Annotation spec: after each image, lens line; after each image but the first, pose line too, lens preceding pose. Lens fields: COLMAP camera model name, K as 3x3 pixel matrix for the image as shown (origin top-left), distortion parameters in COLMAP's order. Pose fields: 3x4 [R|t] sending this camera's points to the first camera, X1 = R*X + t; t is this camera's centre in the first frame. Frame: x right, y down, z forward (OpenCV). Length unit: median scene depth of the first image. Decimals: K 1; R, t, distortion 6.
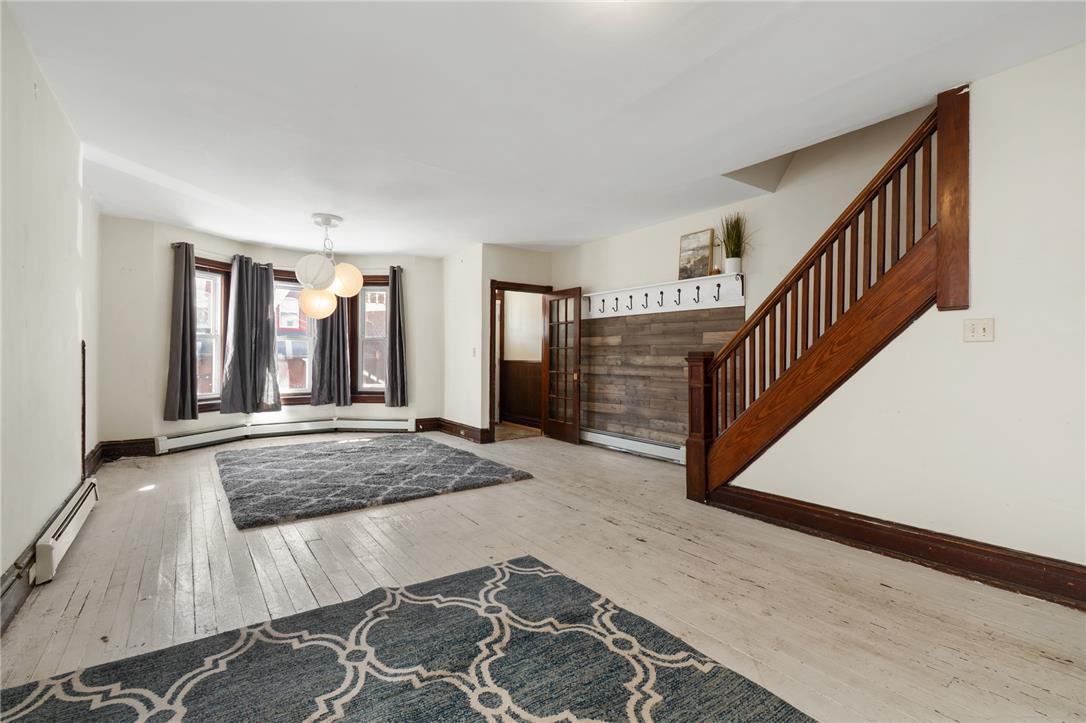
lens RADIAL K [[483.1, 0, 543.0], [0, 483.1, 361.5], [0, 0, 1]] dist [0.000372, -0.000355]
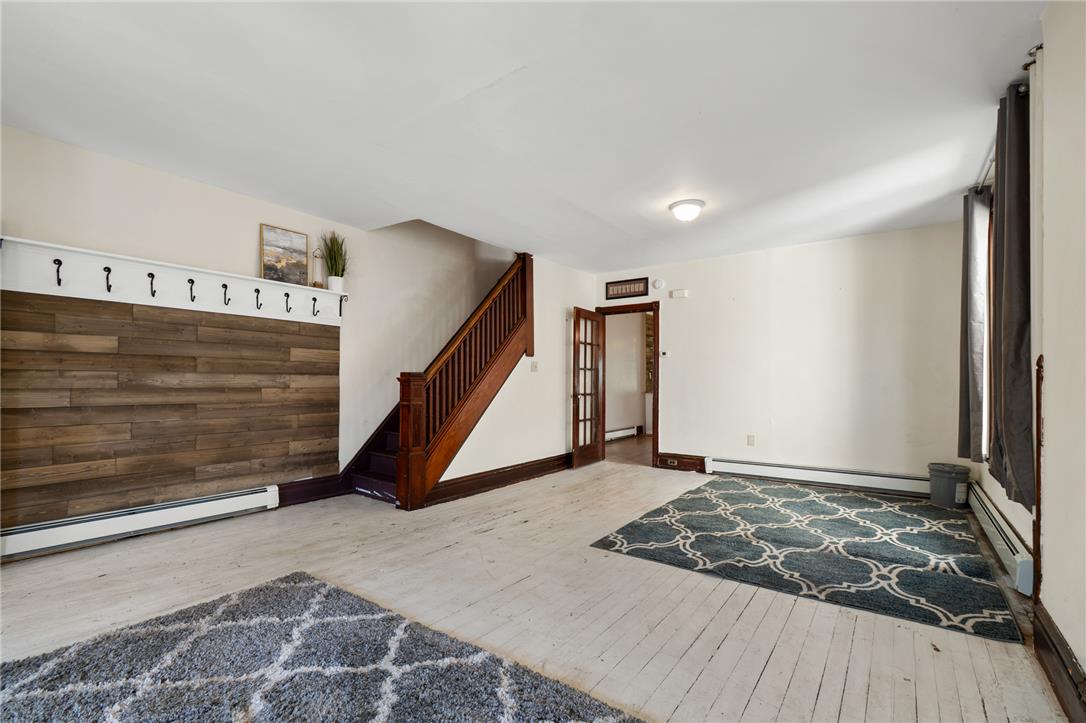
lens RADIAL K [[491.0, 0, 545.7], [0, 491.0, 372.7], [0, 0, 1]] dist [0.002458, -0.000247]
pose [[-0.309180, 0.007937, 0.950971, -0.783456], [-0.001666, 0.999959, -0.008887, -0.009401], [-0.951002, -0.004332, -0.309154, 1.007300]]
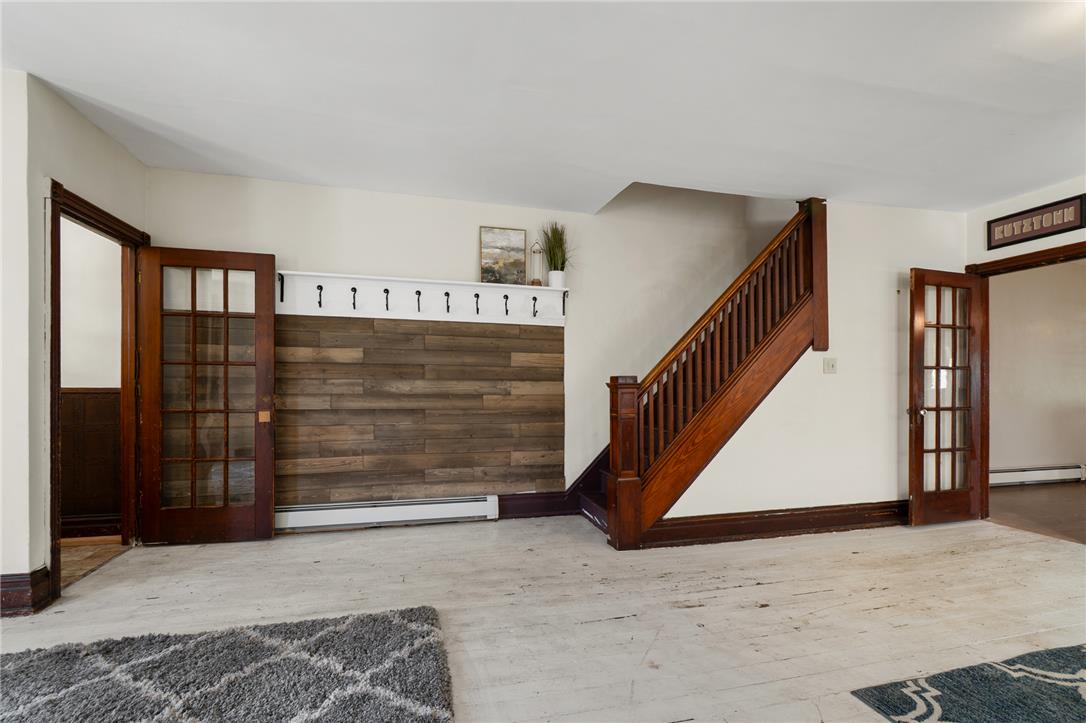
lens RADIAL K [[503.9, 0, 538.0], [0, 503.9, 387.0], [0, 0, 1]] dist [0.002655, -0.000594]
pose [[0.362289, -0.005288, 0.932051, -0.545487], [0.004743, 0.999981, 0.003830, -0.004871], [-0.932054, 0.003034, 0.362308, 0.778351]]
